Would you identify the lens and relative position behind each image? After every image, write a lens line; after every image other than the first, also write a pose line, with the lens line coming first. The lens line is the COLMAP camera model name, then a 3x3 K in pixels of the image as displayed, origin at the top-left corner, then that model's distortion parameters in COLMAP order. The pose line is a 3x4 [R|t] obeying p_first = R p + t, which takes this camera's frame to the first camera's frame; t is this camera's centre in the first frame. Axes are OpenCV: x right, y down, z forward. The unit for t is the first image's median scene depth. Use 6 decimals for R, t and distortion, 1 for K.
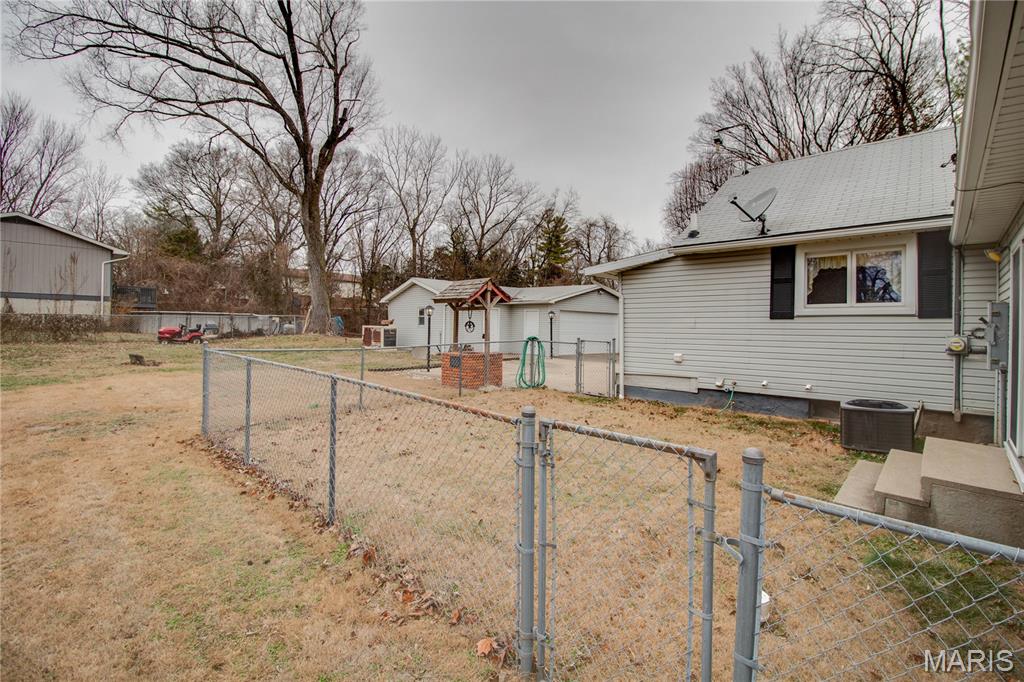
lens RADIAL K [[487.3, 0, 510.8], [0, 487.3, 334.2], [0, 0, 1]] dist [-0.003079, -0.000345]
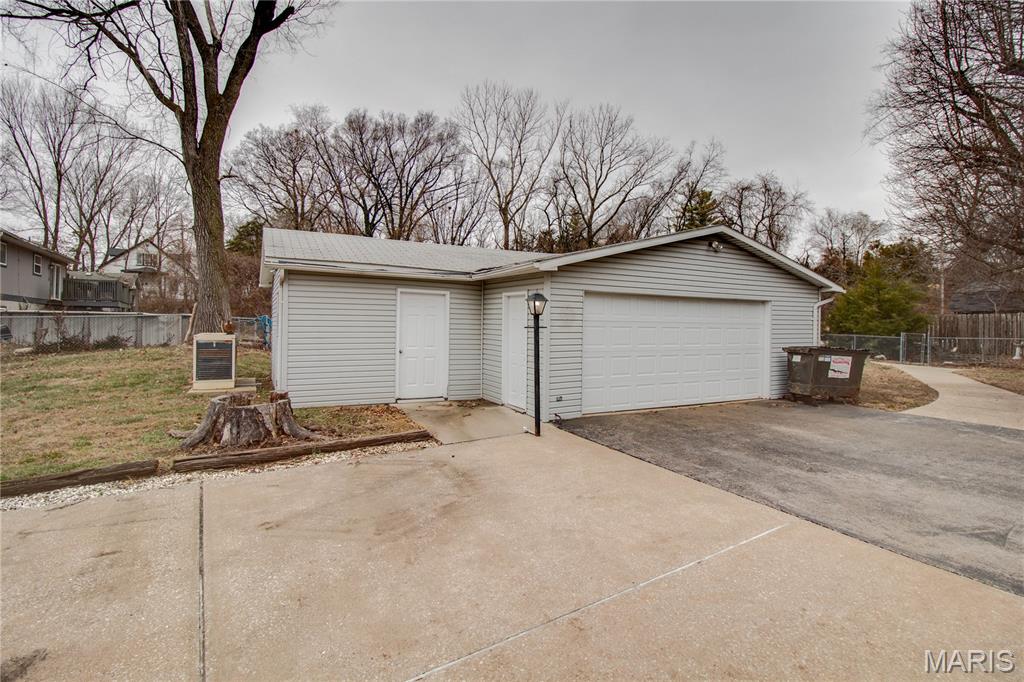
lens RADIAL K [[487.3, 0, 514.8], [0, 487.3, 331.7], [0, 0, 1]] dist [-0.003079, -0.000345]
pose [[0.956964, 0.000015, -0.290205, 0.059171], [-0.000449, 0.999999, -0.001428, -0.007290], [0.290205, 0.001497, 0.956963, 0.242607]]
